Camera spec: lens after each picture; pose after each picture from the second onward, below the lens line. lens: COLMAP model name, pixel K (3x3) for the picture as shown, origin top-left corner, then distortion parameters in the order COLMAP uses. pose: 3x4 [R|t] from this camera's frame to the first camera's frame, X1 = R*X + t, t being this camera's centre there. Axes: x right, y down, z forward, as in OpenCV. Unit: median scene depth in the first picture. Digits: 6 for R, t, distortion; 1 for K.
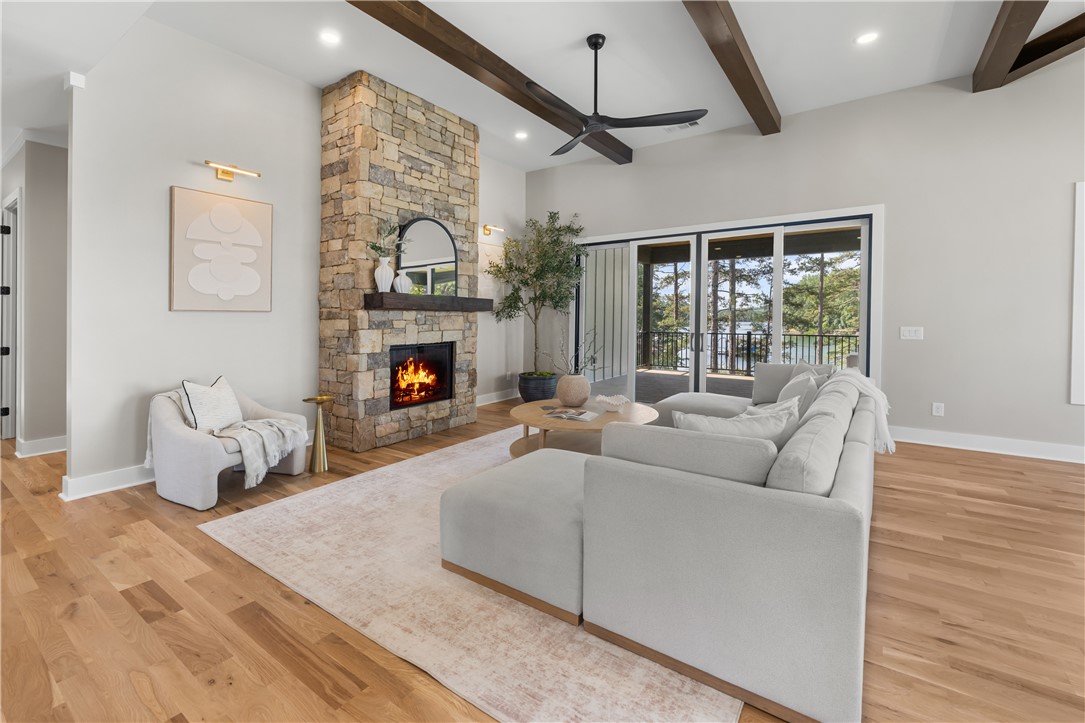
lens RADIAL K [[467.7, 0, 553.5], [0, 467.7, 318.2], [0, 0, 1]] dist [0.000559, -0.000068]
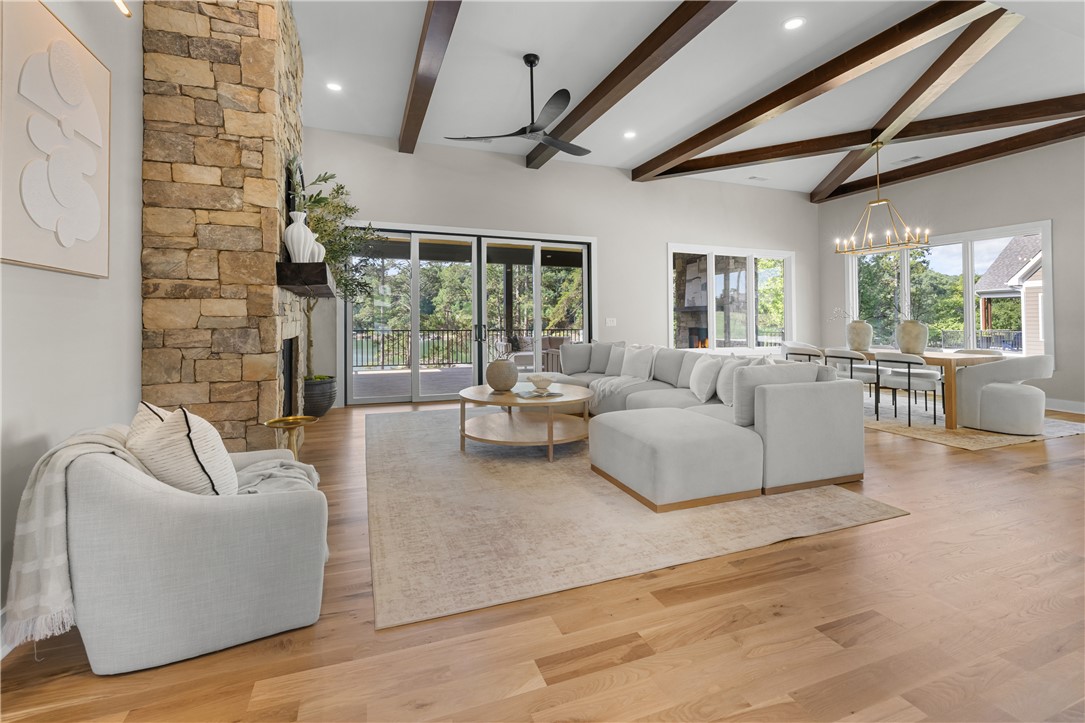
lens RADIAL K [[484.2, 0, 535.8], [0, 484.2, 309.4], [0, 0, 1]] dist [0.000978, 0.000159]
pose [[0.561636, 0.021450, 0.827106, -0.716872], [0.000269, 0.999659, -0.026108, 0.031473], [-0.827384, 0.014886, 0.561439, 0.291479]]
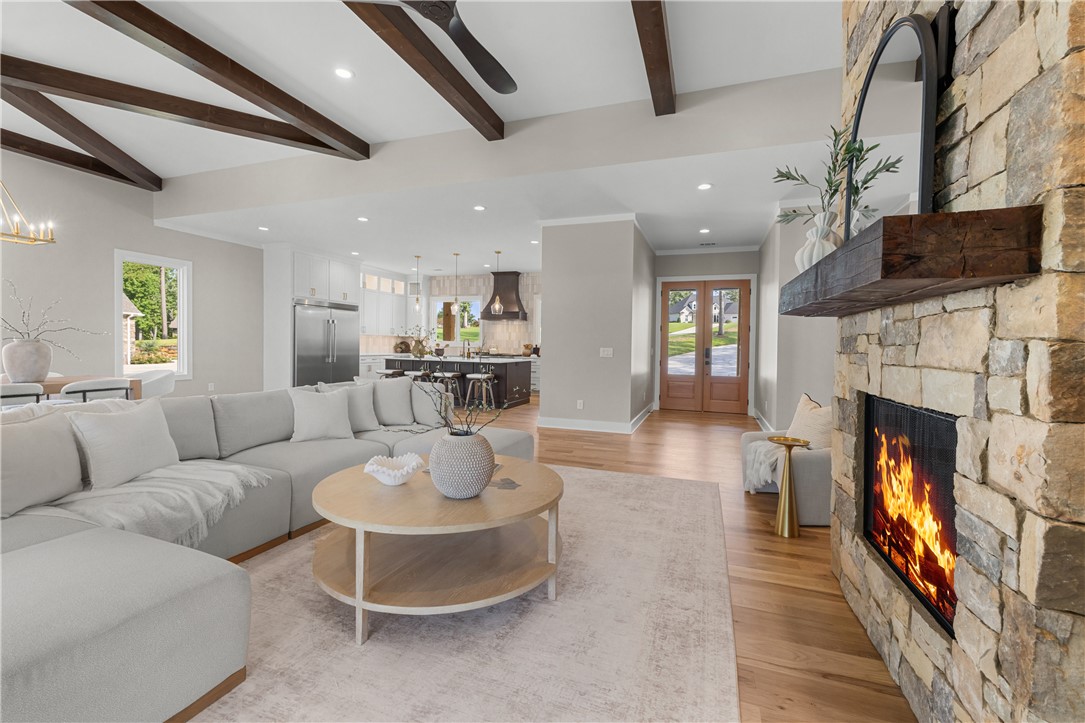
lens RADIAL K [[456.1, 0, 545.9], [0, 456.1, 355.3], [0, 0, 1]] dist [-0.000611, -0.000102]
pose [[-0.963210, -0.010967, -0.268526, 0.083859], [-0.019582, 0.999375, 0.029423, 0.016049], [0.268035, 0.033598, -0.962823, 1.342571]]
